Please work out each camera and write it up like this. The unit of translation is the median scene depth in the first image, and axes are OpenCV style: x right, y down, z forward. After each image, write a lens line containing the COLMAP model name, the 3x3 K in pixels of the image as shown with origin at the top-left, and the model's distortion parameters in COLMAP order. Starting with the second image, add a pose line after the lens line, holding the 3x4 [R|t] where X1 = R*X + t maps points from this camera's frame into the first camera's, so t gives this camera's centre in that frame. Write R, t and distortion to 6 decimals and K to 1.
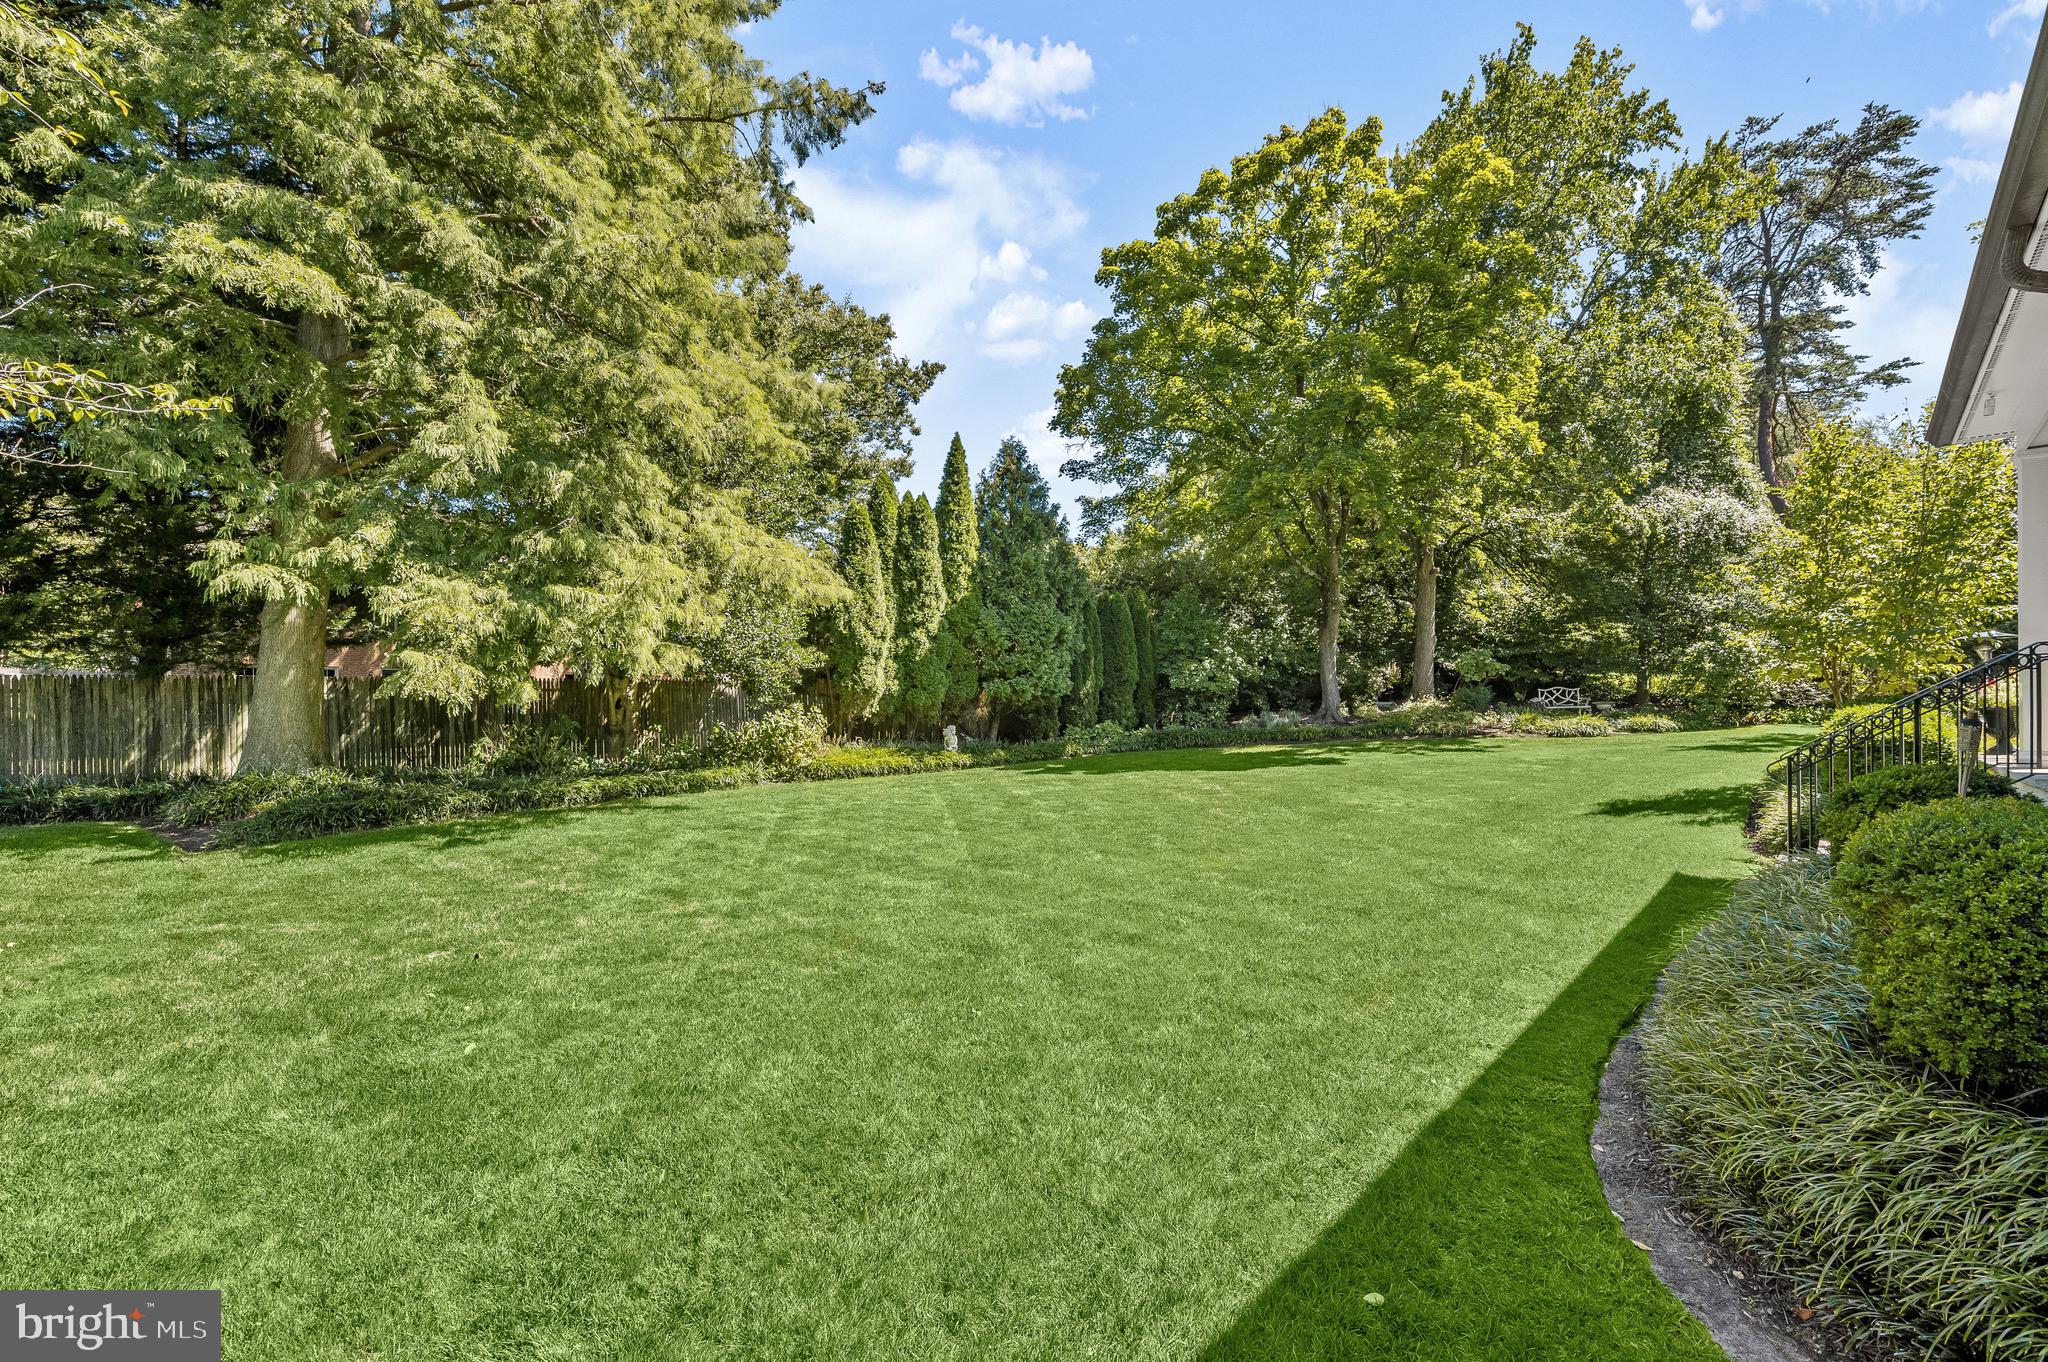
lens RADIAL K [[927.5, 0, 1024.7], [0, 927.5, 700.7], [0, 0, 1]] dist [0.001037, 0.000139]
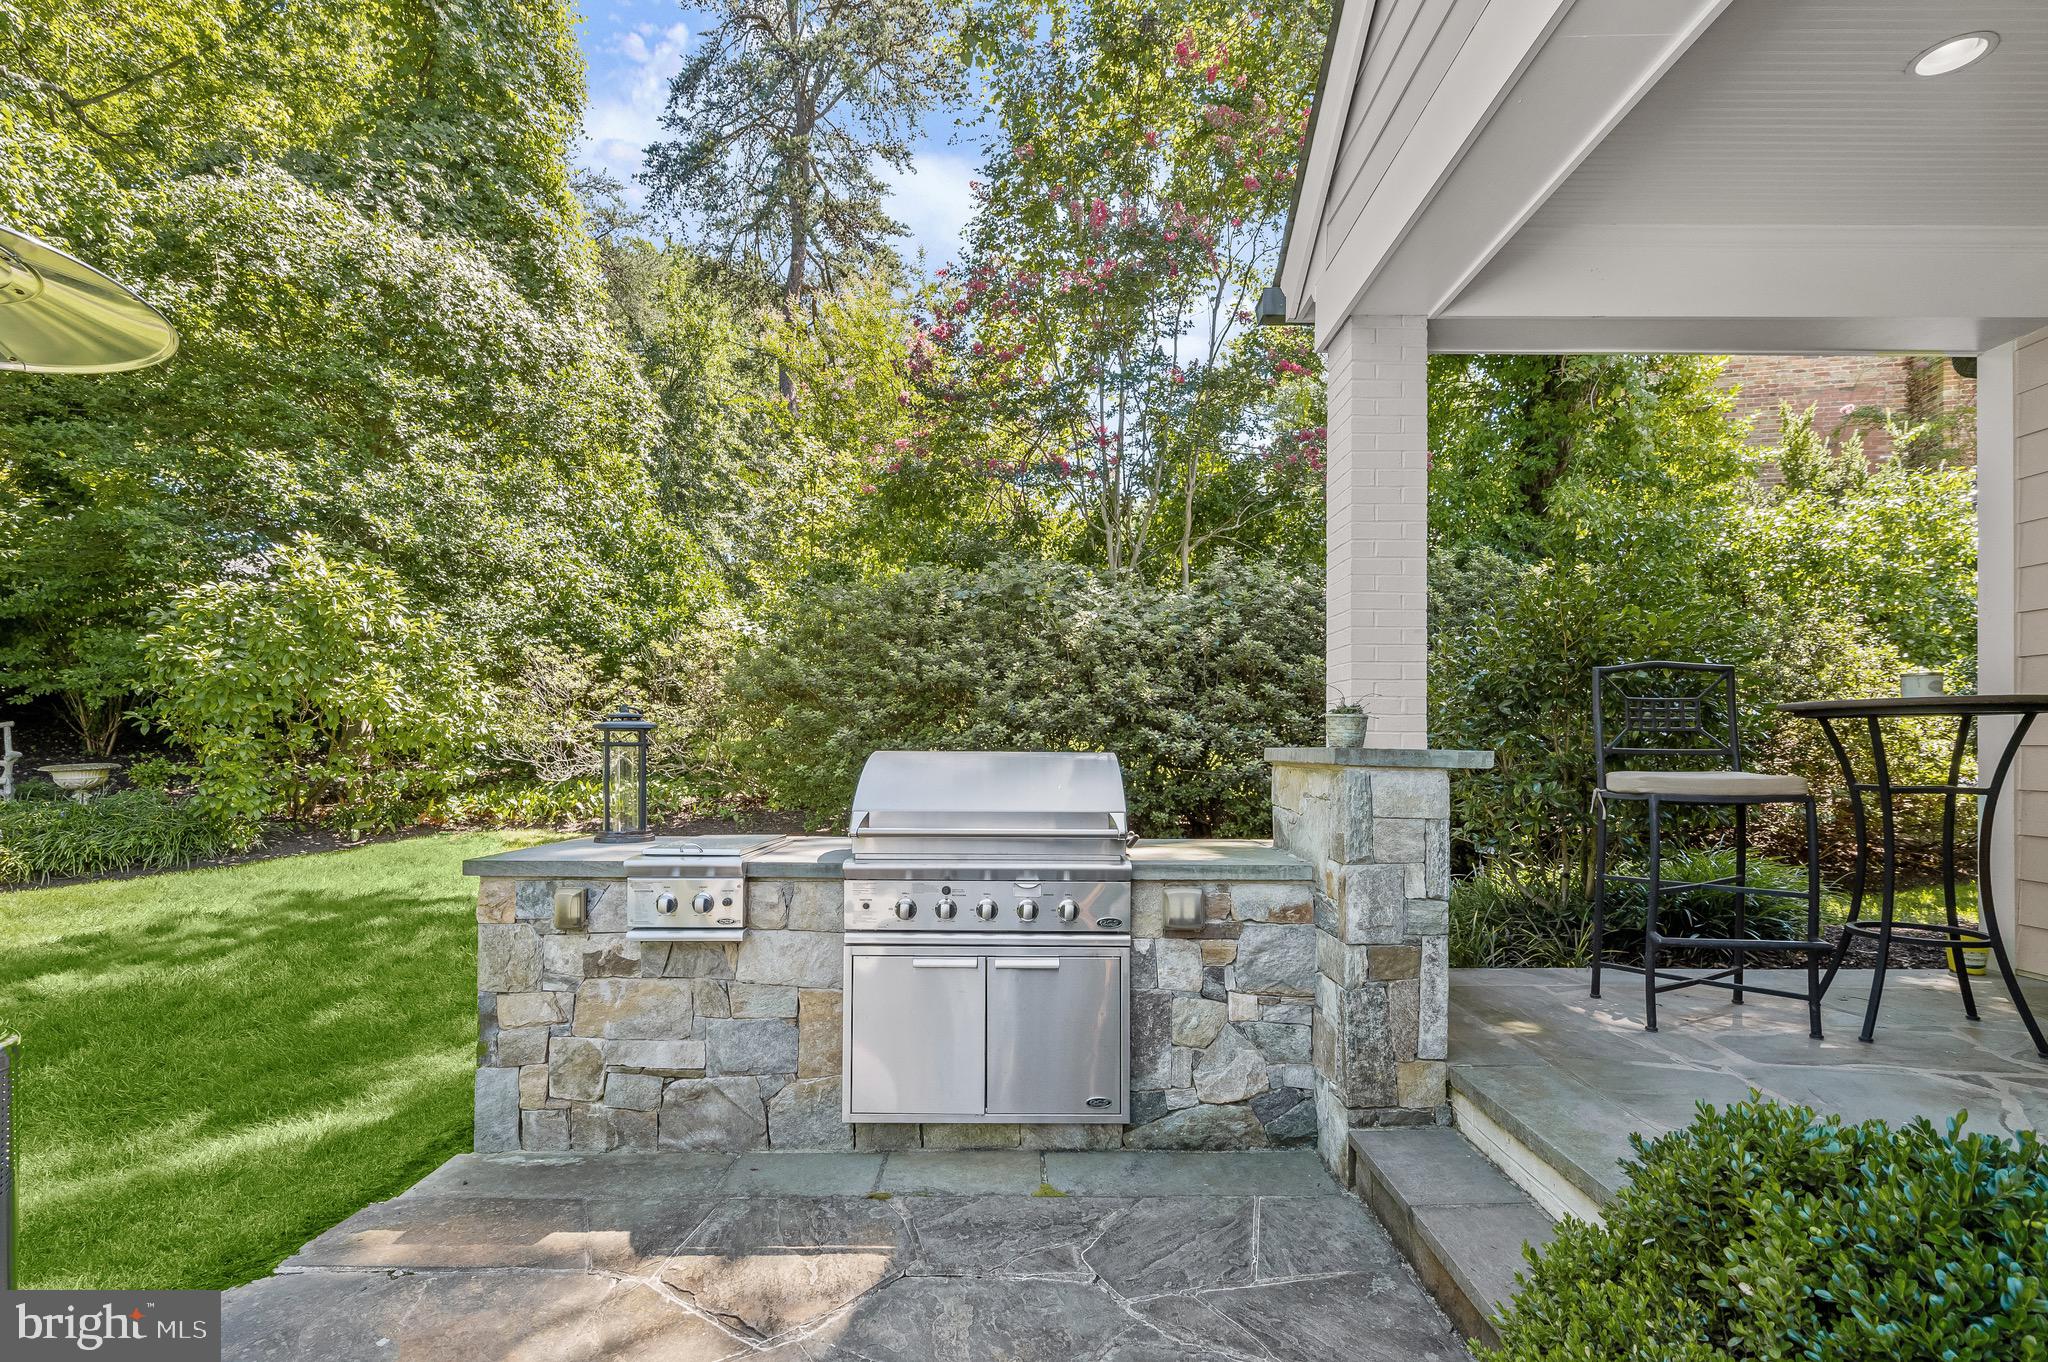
lens RADIAL K [[930.5, 0, 1020.7], [0, 930.5, 742.7], [0, 0, 1]] dist [-0.002152, -0.000286]
pose [[0.761572, 0.008294, 0.648028, 0.831130], [-0.011891, 0.999929, 0.001176, -0.014455], [-0.647972, -0.008601, 0.761616, 0.657479]]
